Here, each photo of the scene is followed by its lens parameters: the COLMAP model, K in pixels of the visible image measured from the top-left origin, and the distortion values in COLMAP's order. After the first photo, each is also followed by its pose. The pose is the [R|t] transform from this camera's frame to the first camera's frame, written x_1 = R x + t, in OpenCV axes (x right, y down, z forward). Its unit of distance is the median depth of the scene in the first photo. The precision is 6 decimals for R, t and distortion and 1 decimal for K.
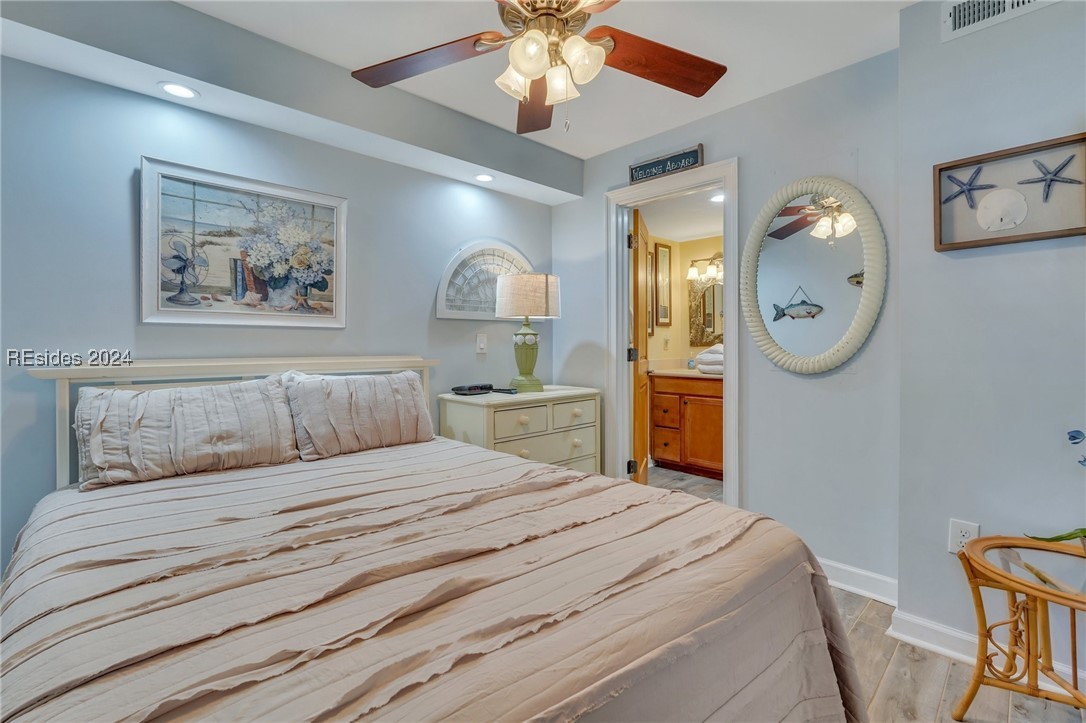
lens RADIAL K [[524.5, 0, 541.7], [0, 524.5, 350.5], [0, 0, 1]] dist [-0.000664, -0.000015]
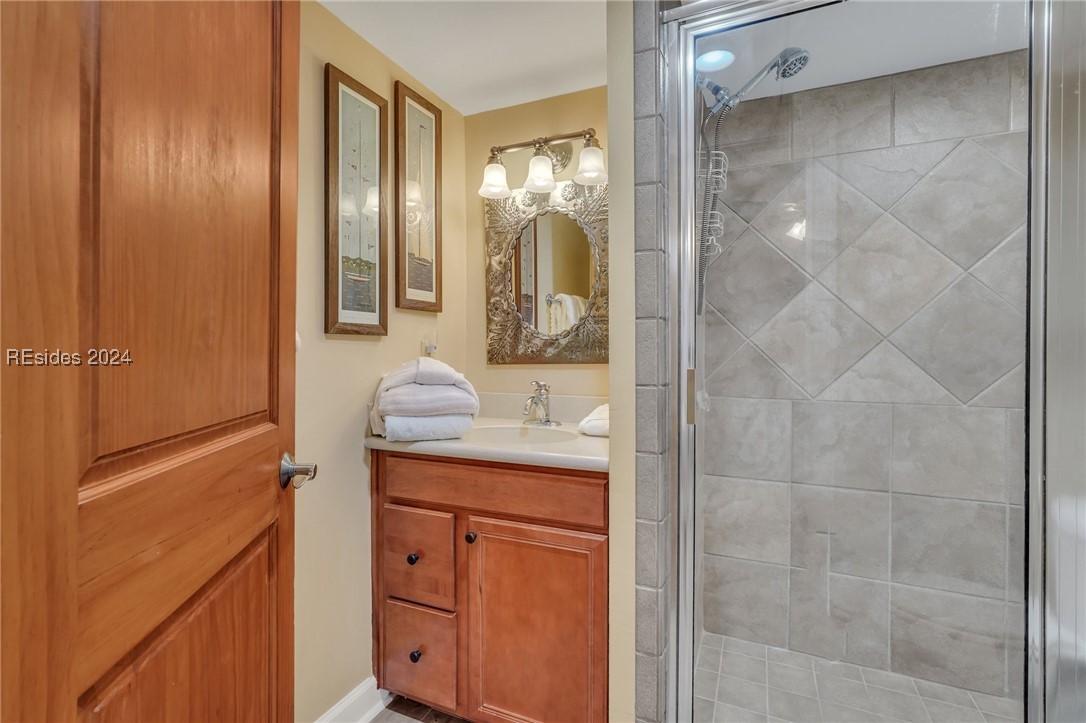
lens RADIAL K [[524.5, 0, 545.1], [0, 524.5, 361.9], [0, 0, 1]] dist [-0.000664, -0.000015]
pose [[0.931324, 0.003341, 0.364177, 0.180123], [-0.002645, 0.999994, -0.002409, -0.008955], [-0.364182, 0.001281, 0.931327, 0.616896]]
